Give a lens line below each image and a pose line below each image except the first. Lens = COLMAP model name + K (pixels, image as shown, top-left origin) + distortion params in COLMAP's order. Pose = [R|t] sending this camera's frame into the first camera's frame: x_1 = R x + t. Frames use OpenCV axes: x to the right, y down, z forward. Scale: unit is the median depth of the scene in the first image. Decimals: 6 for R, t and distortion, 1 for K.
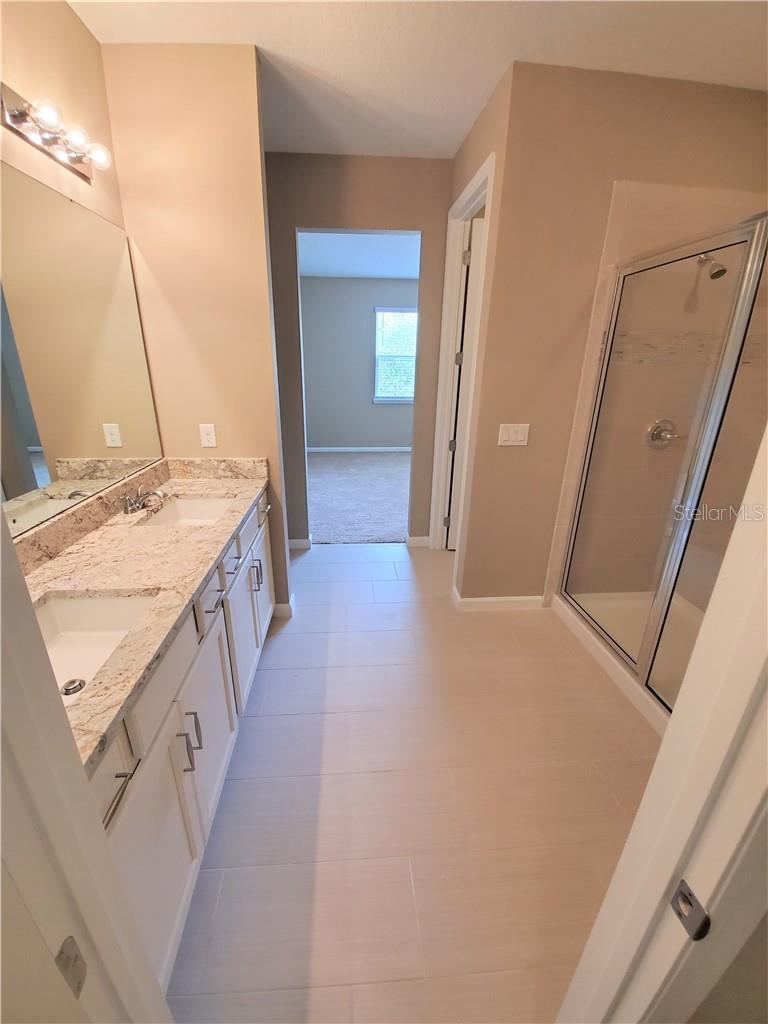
lens RADIAL K [[411.4, 0, 377.7], [0, 411.4, 509.9], [0, 0, 1]] dist [-0.009502, -0.000710]
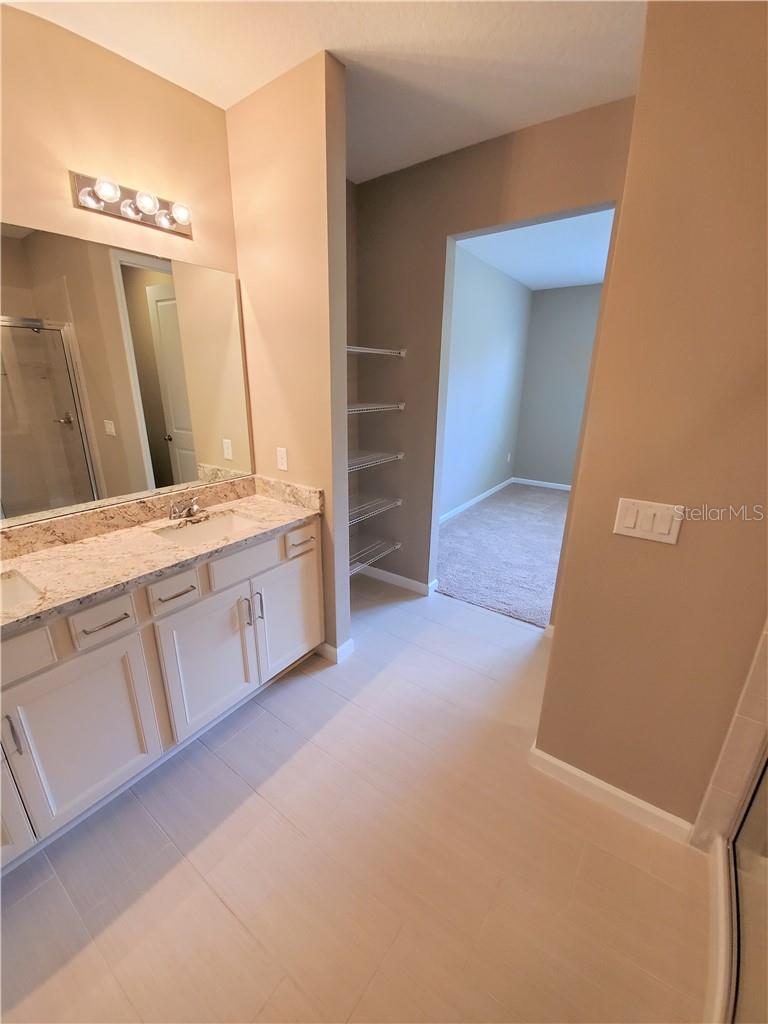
lens RADIAL K [[411.4, 0, 375.3], [0, 411.4, 508.5], [0, 0, 1]] dist [-0.009502, -0.000710]
pose [[0.758532, 0.188928, -0.623646, 0.426254], [-0.219503, 0.975197, 0.028450, -0.142743], [0.613553, 0.115312, 0.781189, 0.362511]]
